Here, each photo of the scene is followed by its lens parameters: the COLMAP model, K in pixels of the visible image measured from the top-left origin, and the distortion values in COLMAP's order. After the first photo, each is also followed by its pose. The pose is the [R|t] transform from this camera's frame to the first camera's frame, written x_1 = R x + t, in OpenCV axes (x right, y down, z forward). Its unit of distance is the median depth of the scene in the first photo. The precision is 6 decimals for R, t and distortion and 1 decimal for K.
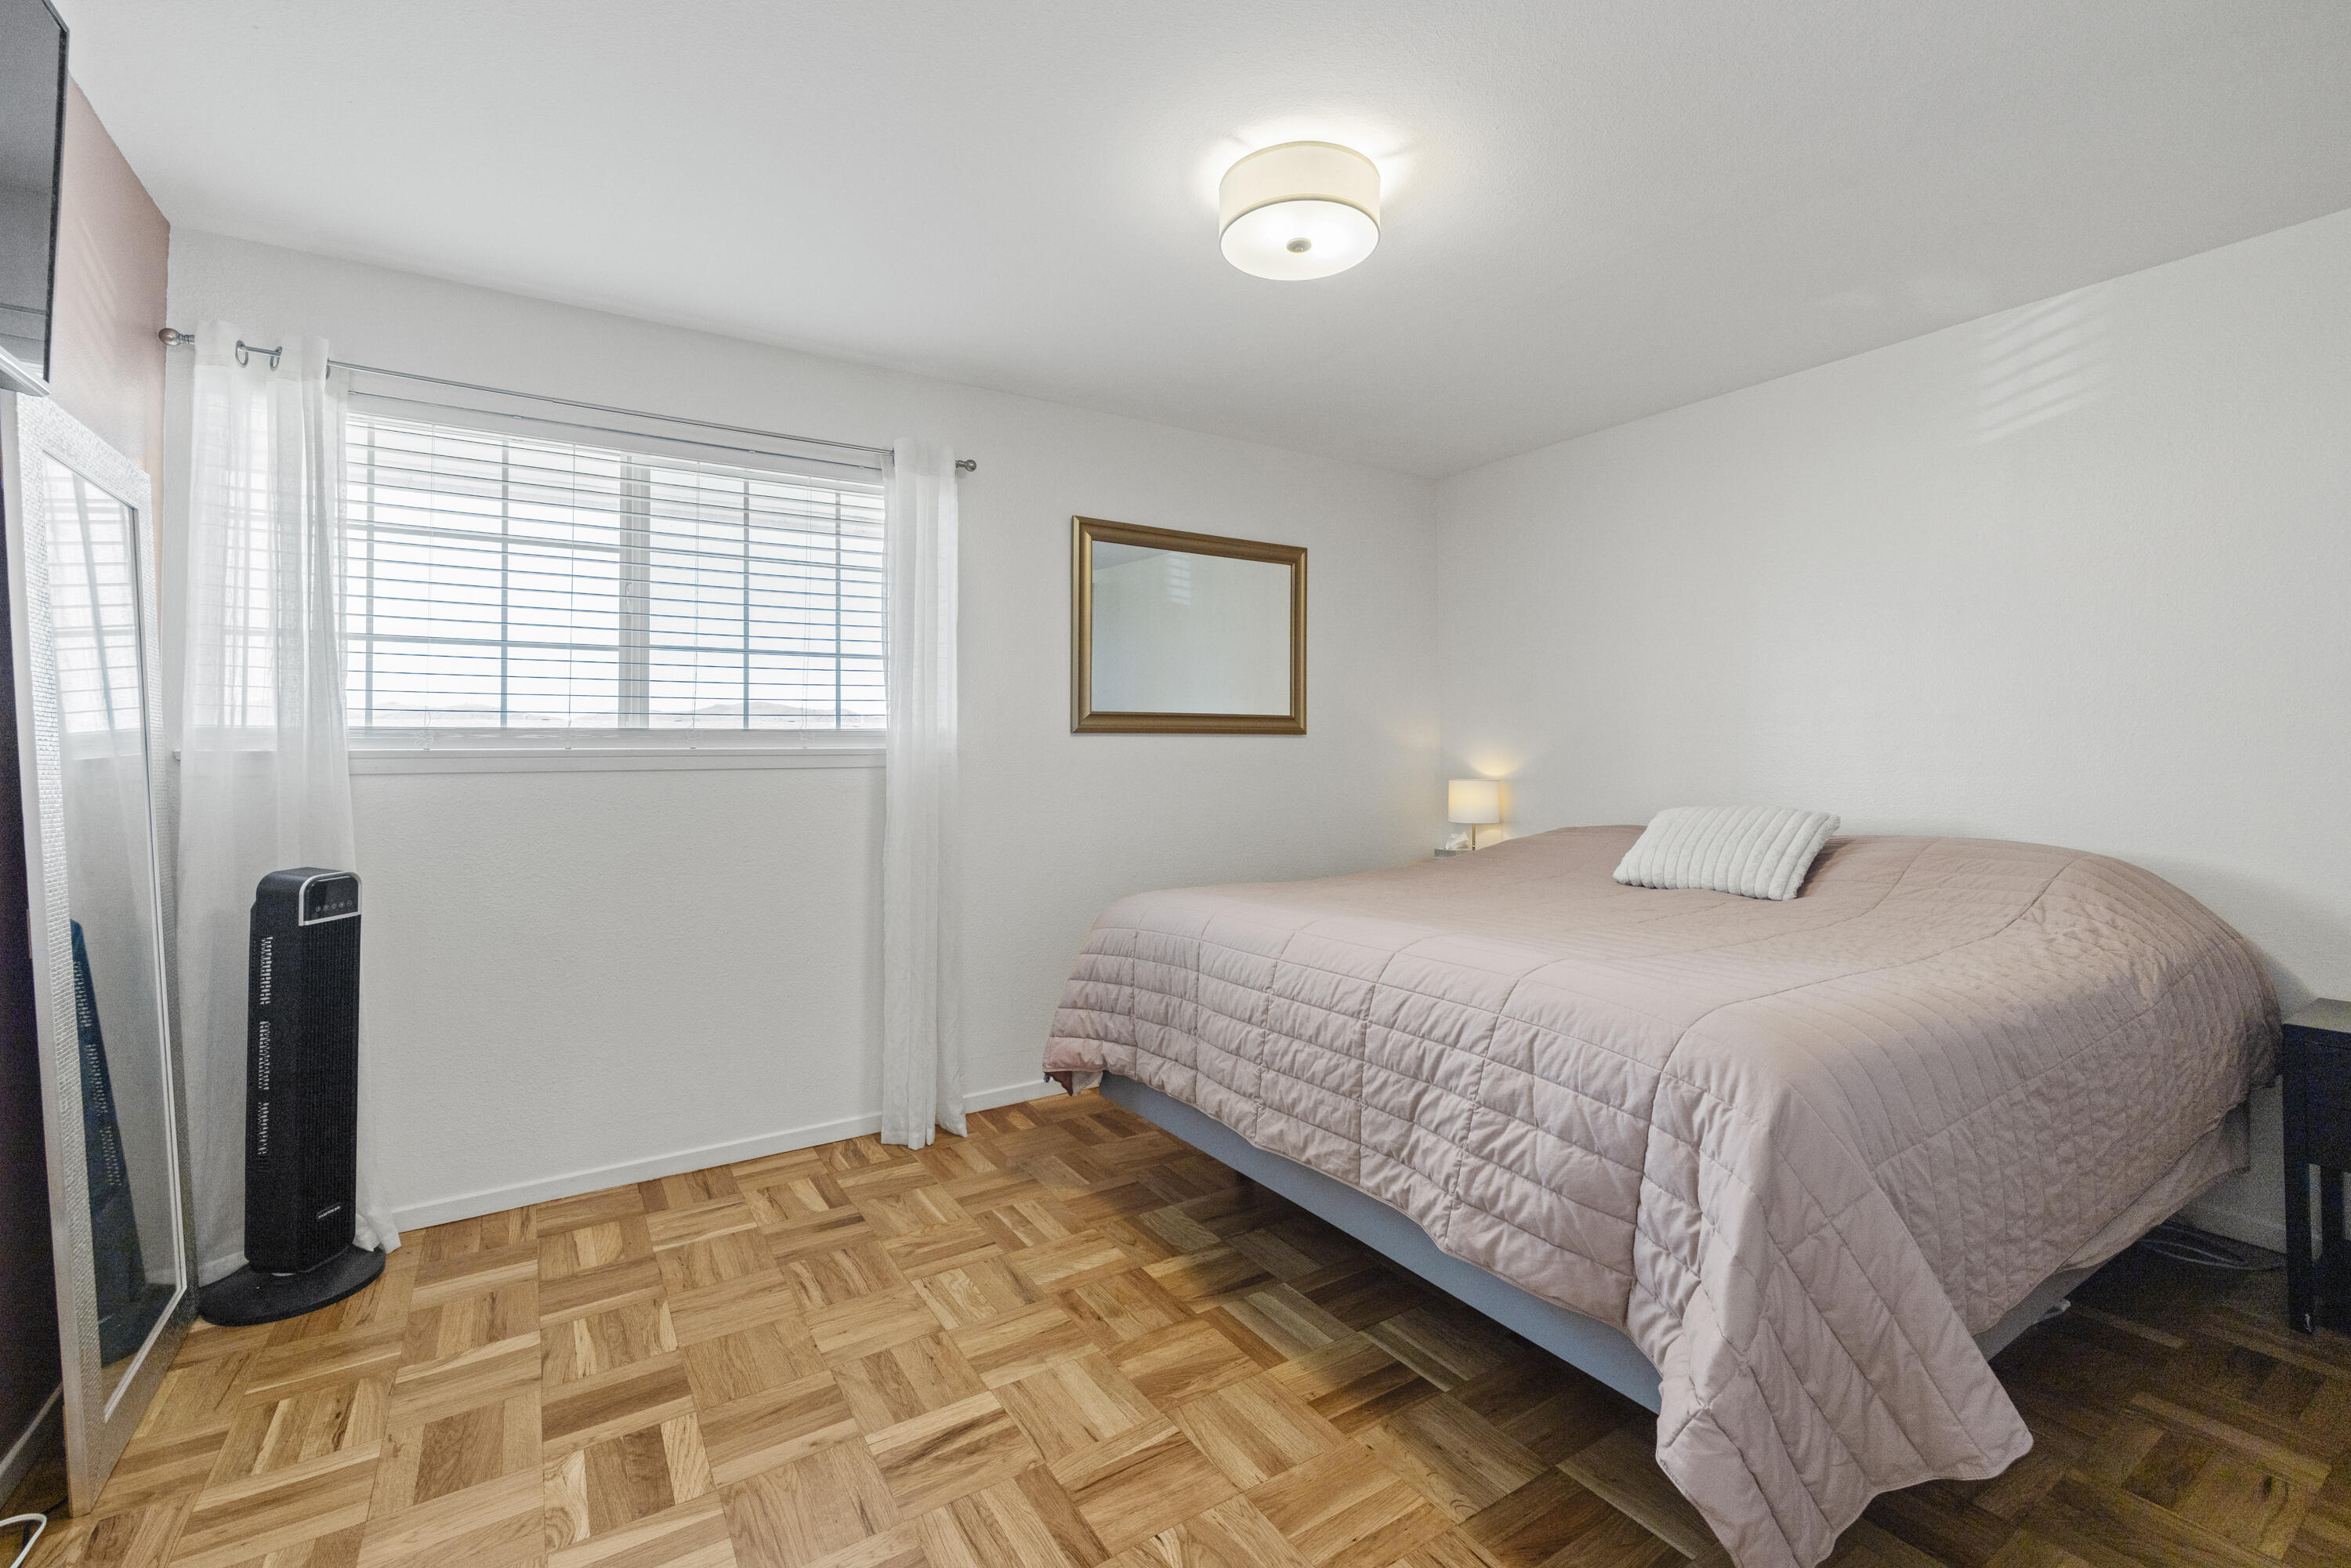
lens RADIAL K [[990.3, 0, 1165.4], [0, 990.3, 770.9], [0, 0, 1]] dist [0.001314, 0.000019]
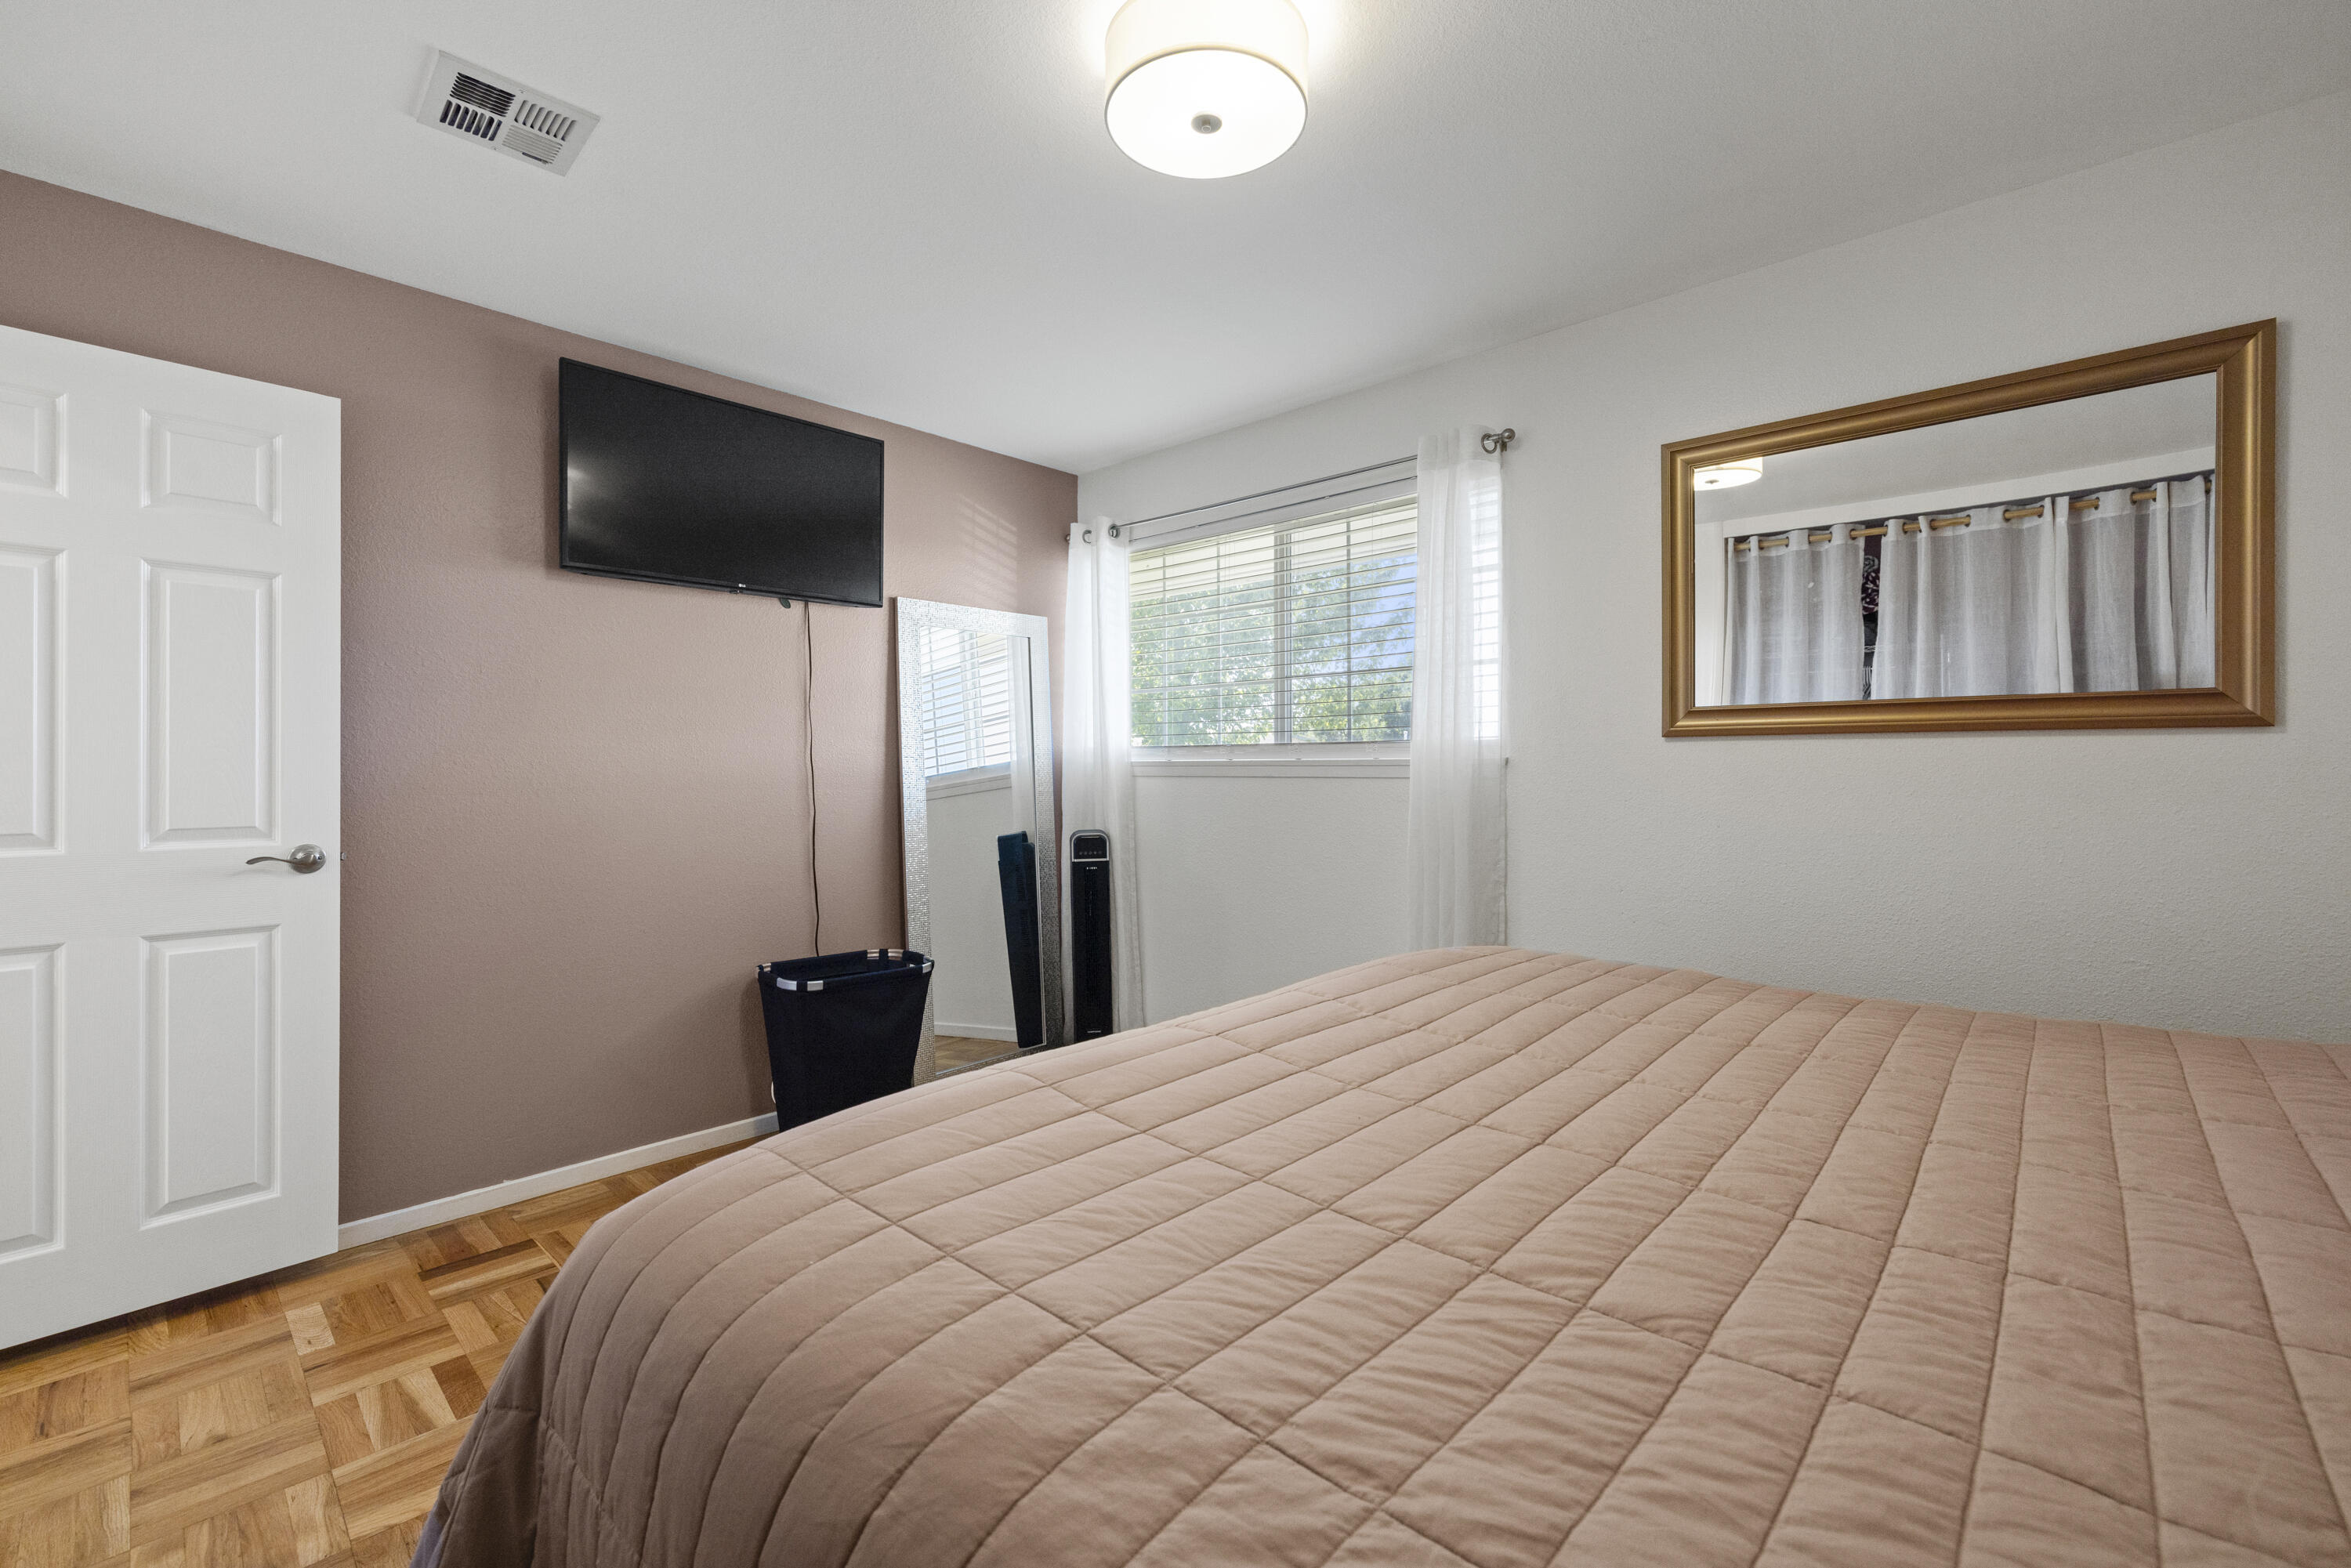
lens RADIAL K [[990.3, 0, 1169.3], [0, 990.3, 774.6], [0, 0, 1]] dist [0.001314, 0.000019]
pose [[0.255962, 0.024380, -0.966379, 0.643095], [-0.007800, 0.999701, 0.023154, -0.029111], [0.966655, 0.001611, 0.256076, 0.532420]]
